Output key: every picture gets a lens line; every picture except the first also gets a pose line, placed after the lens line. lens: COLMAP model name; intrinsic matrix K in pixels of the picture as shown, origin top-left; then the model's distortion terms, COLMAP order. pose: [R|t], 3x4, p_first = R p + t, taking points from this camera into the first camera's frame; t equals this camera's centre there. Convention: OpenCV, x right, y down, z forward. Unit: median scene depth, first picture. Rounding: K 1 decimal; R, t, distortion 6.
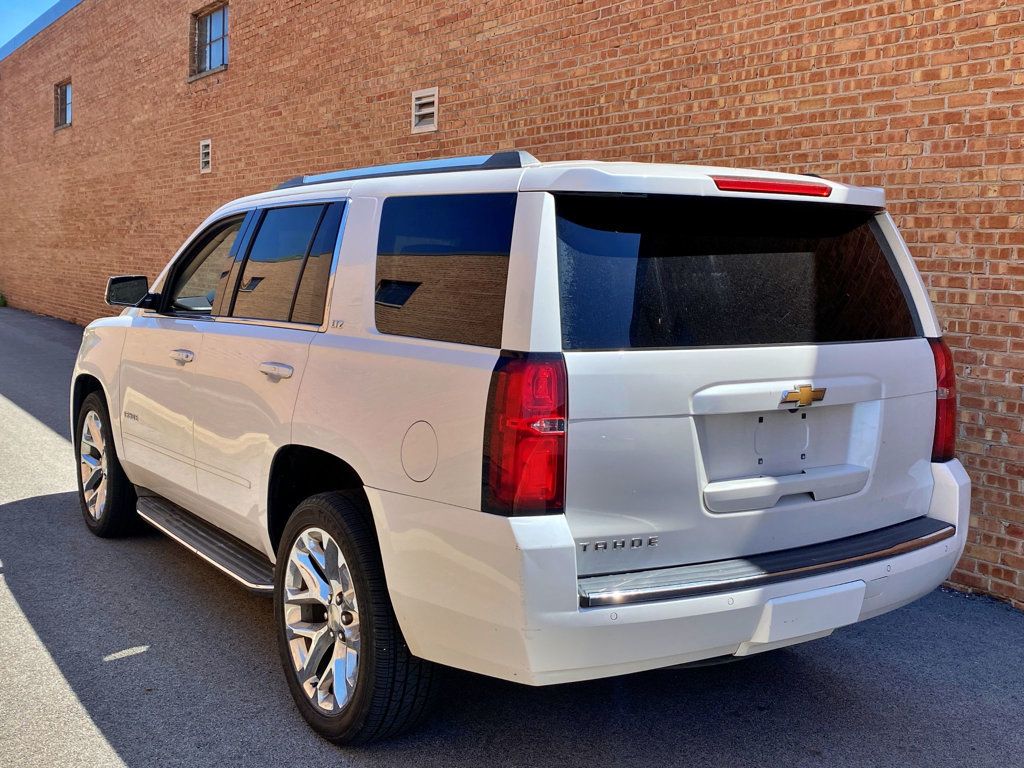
lens RADIAL K [[1121.8, 0, 508.0], [0, 1121.8, 382.9], [0, 0, 1]] dist [0.045043, 0.000000]
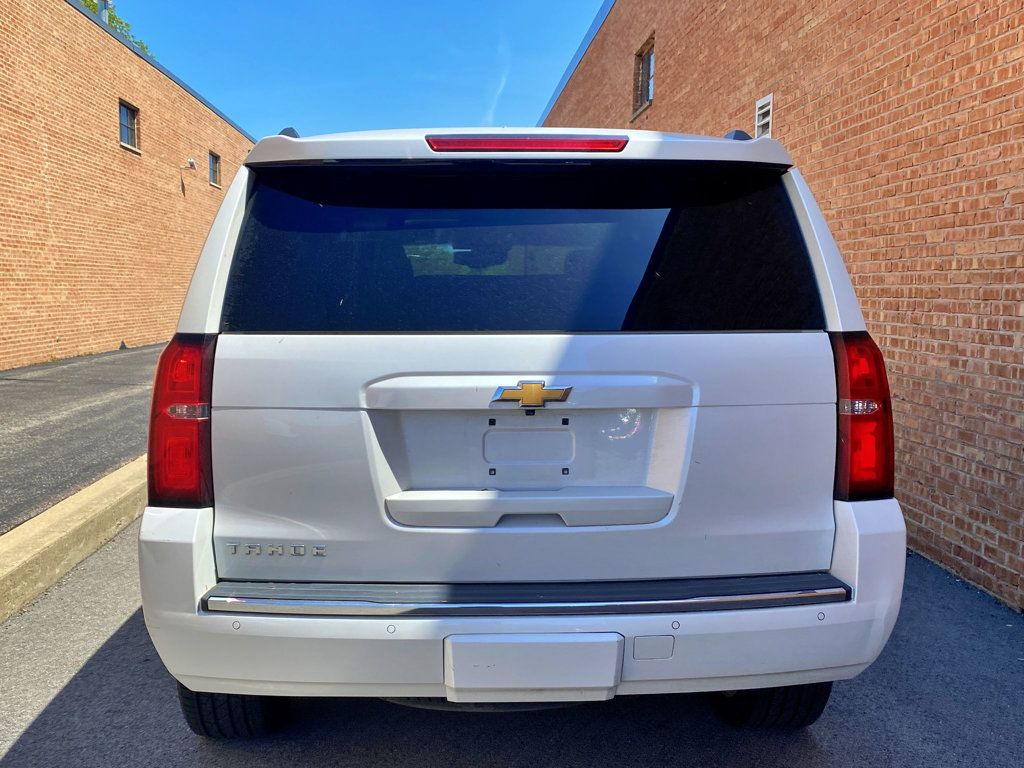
lens RADIAL K [[1121.8, 0, 502.0], [0, 1121.8, 375.9], [0, 0, 1]] dist [0.045043, 0.000000]
pose [[0.862402, 0.018714, -0.505878, 0.359007], [-0.040270, 0.998686, -0.031708, 0.013637], [0.504620, 0.047716, 0.862022, 0.157129]]
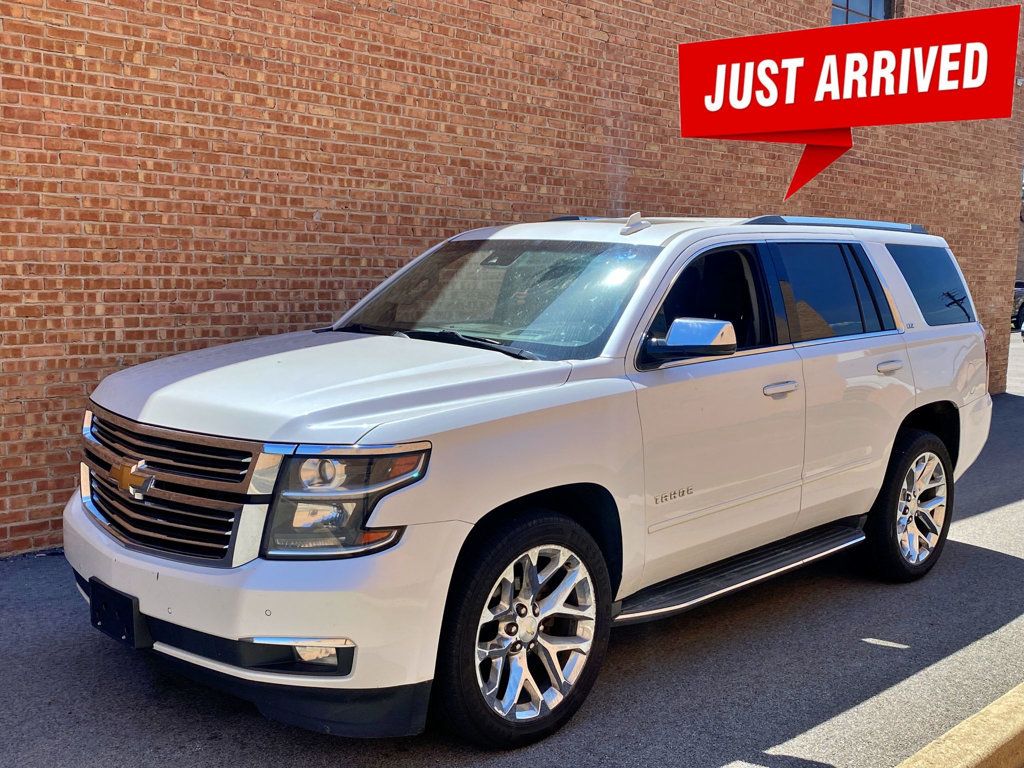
lens RADIAL K [[1121.8, 0, 507.4], [0, 1121.8, 394.5], [0, 0, 1]] dist [0.045043, 0.000000]
pose [[-0.179439, -0.149224, 0.972386, -1.001174], [0.077595, 0.983202, 0.165203, -0.164458], [-0.980704, 0.105096, -0.164845, 1.139117]]
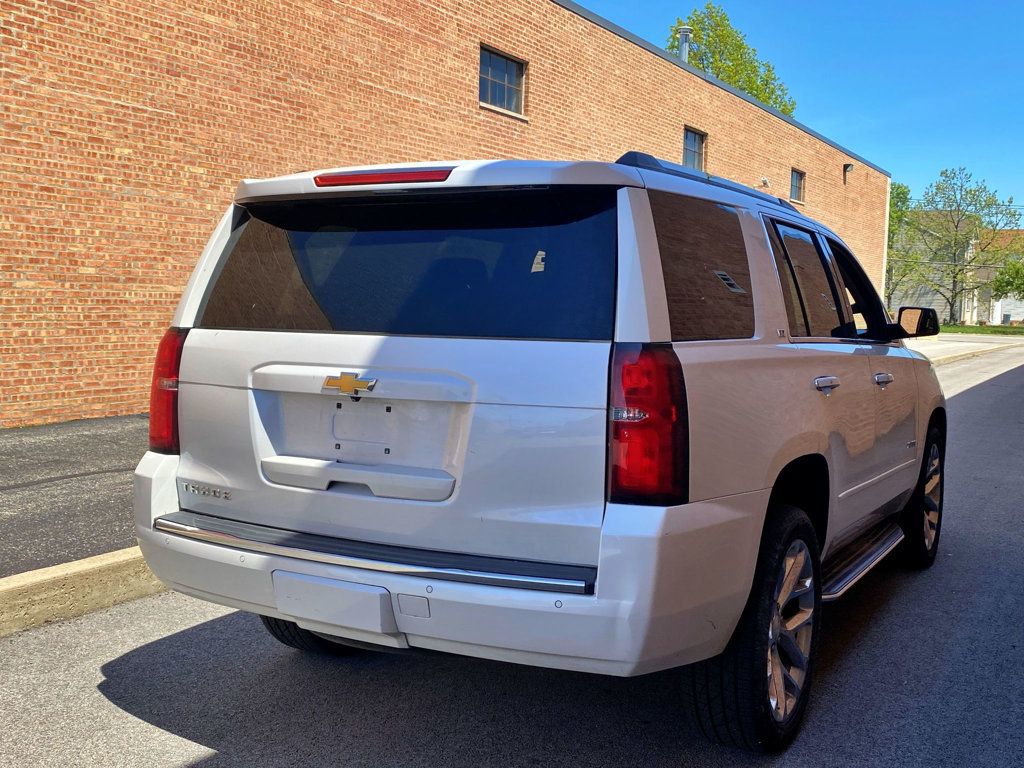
lens RADIAL K [[1121.8, 0, 503.3], [0, 1121.8, 383.8], [0, 0, 1]] dist [0.045043, 0.000000]
pose [[0.463315, 0.053487, -0.884578, 0.658559], [-0.107642, 0.994183, 0.003735, -0.003764], [0.879632, 0.093487, 0.466378, 0.360596]]
